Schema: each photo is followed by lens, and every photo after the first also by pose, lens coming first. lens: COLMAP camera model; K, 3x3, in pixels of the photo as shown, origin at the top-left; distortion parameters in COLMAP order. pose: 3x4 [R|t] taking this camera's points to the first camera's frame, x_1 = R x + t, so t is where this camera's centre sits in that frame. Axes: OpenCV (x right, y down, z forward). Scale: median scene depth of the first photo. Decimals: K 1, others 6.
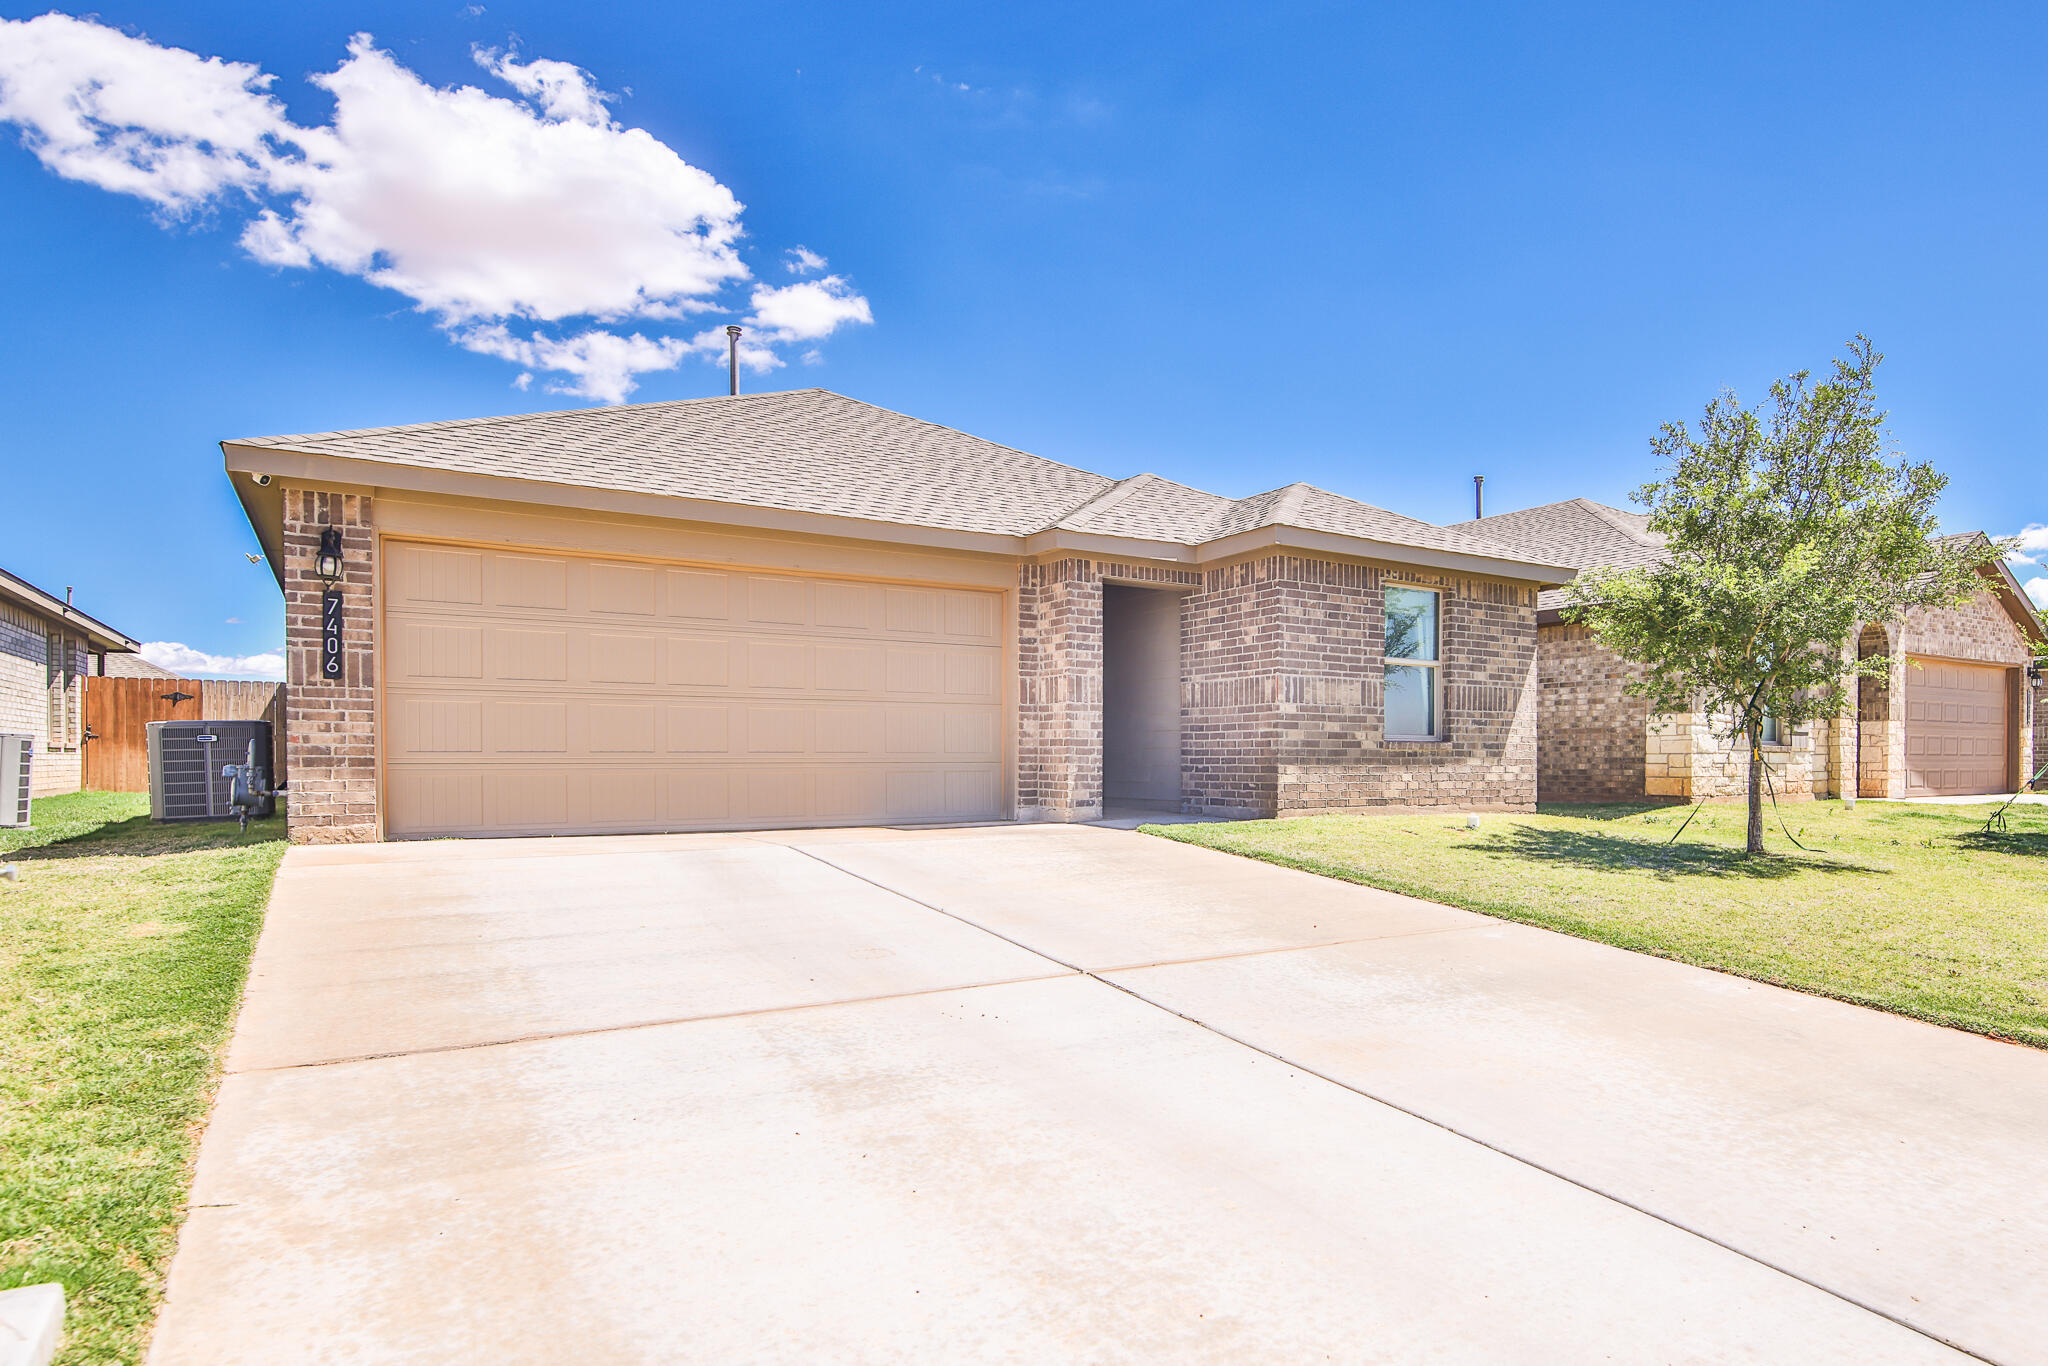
lens RADIAL K [[964.2, 0, 1021.4], [0, 964.2, 690.8], [0, 0, 1]] dist [-0.000866, -0.010099]
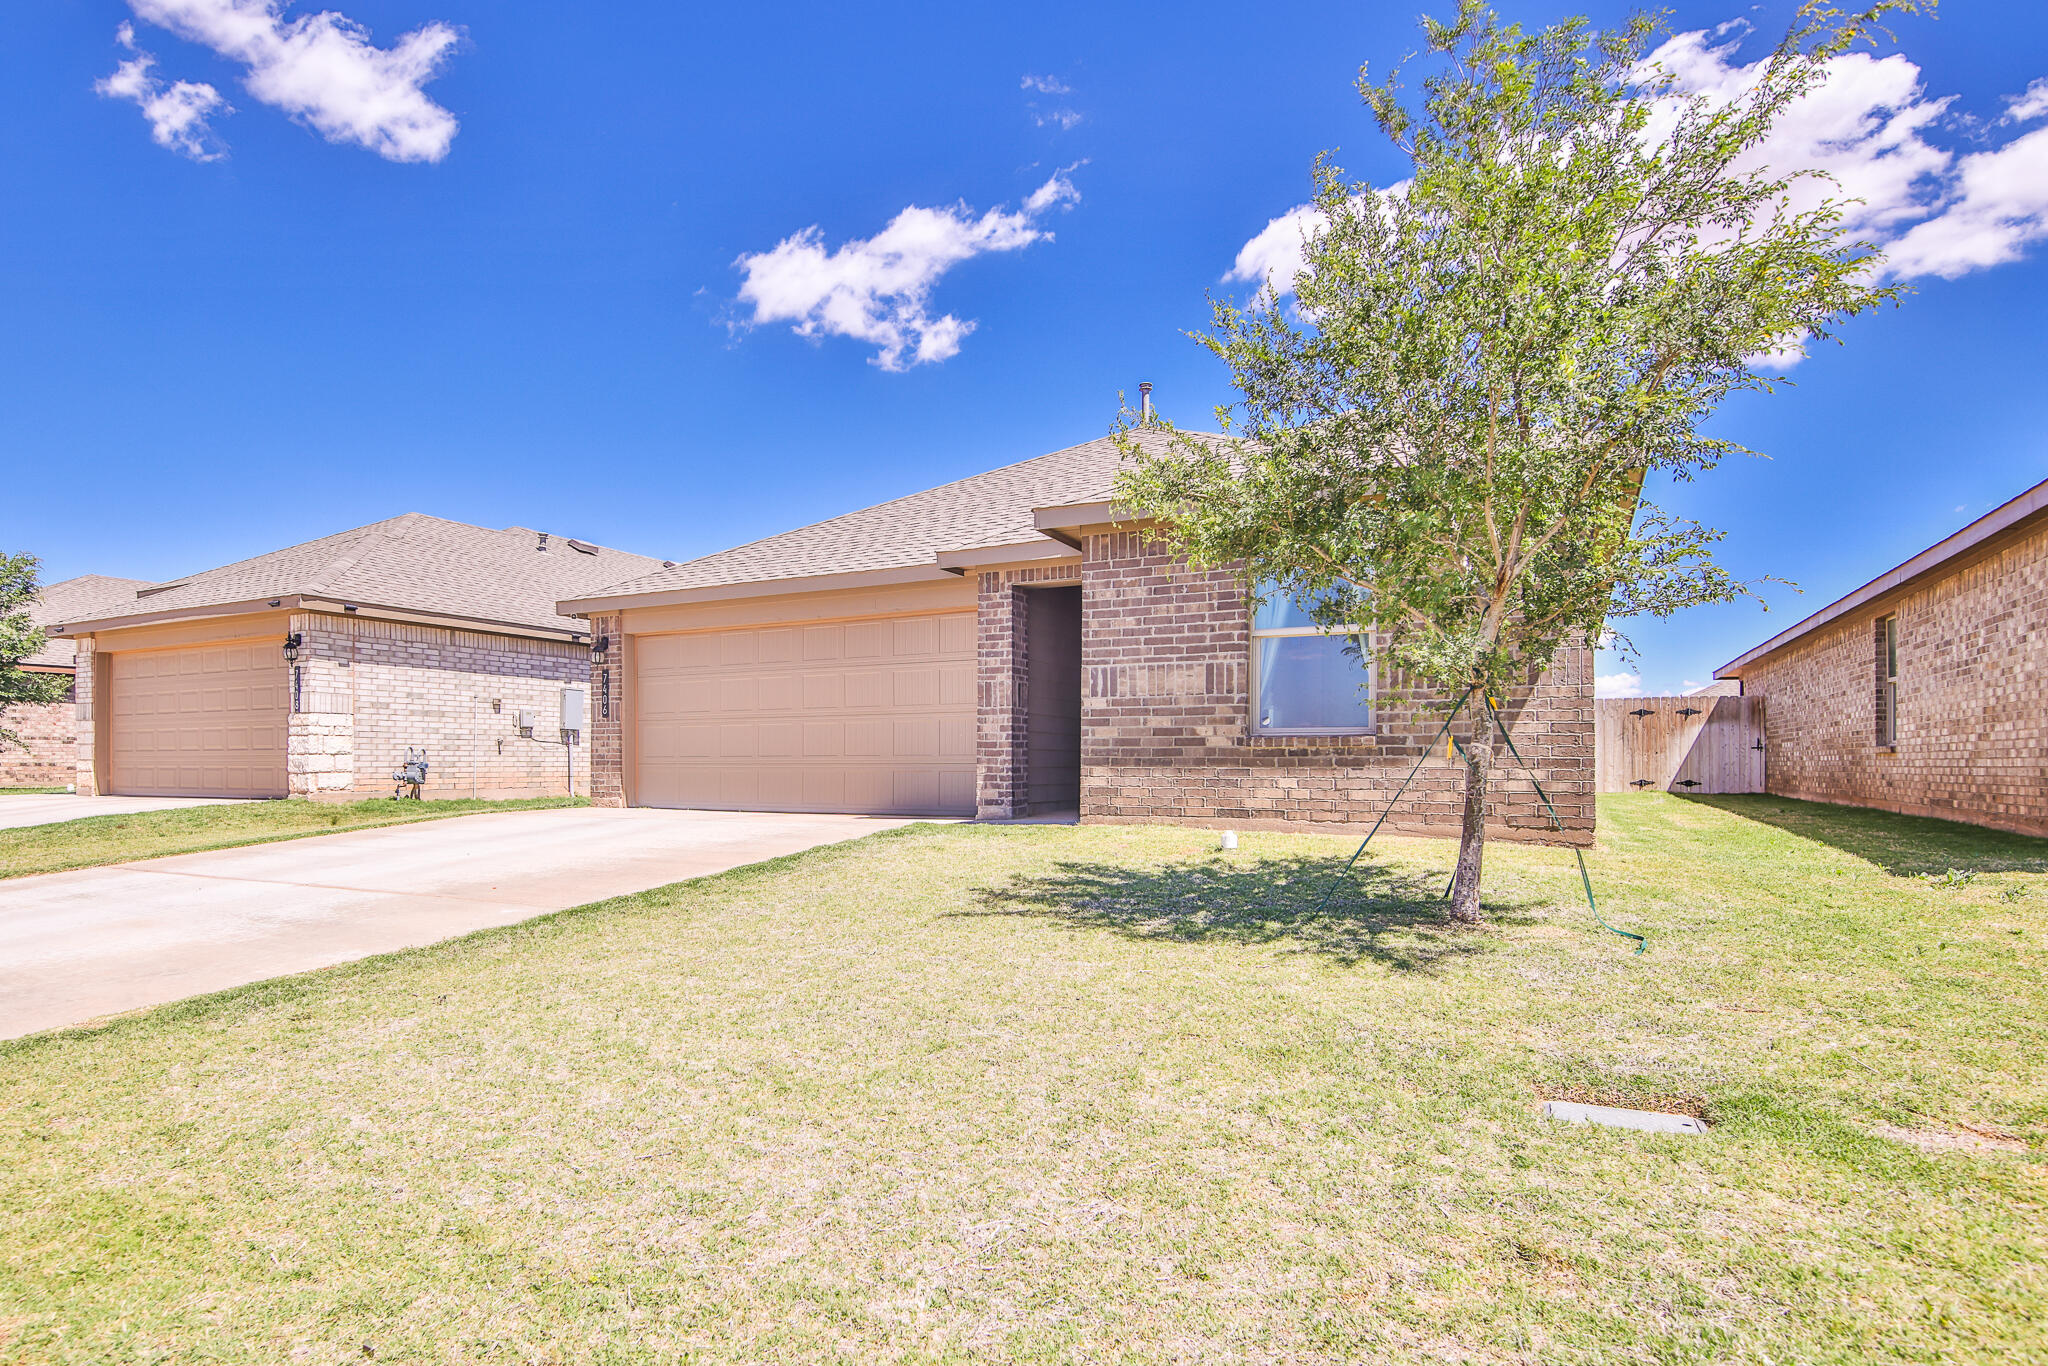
lens RADIAL K [[964.2, 0, 1021.4], [0, 964.2, 690.8], [0, 0, 1]] dist [-0.000866, -0.010099]
pose [[0.603637, -0.060784, -0.794939, 0.927933], [0.055221, 0.997882, -0.034370, 0.032733], [0.795345, -0.023151, 0.605715, 0.387833]]
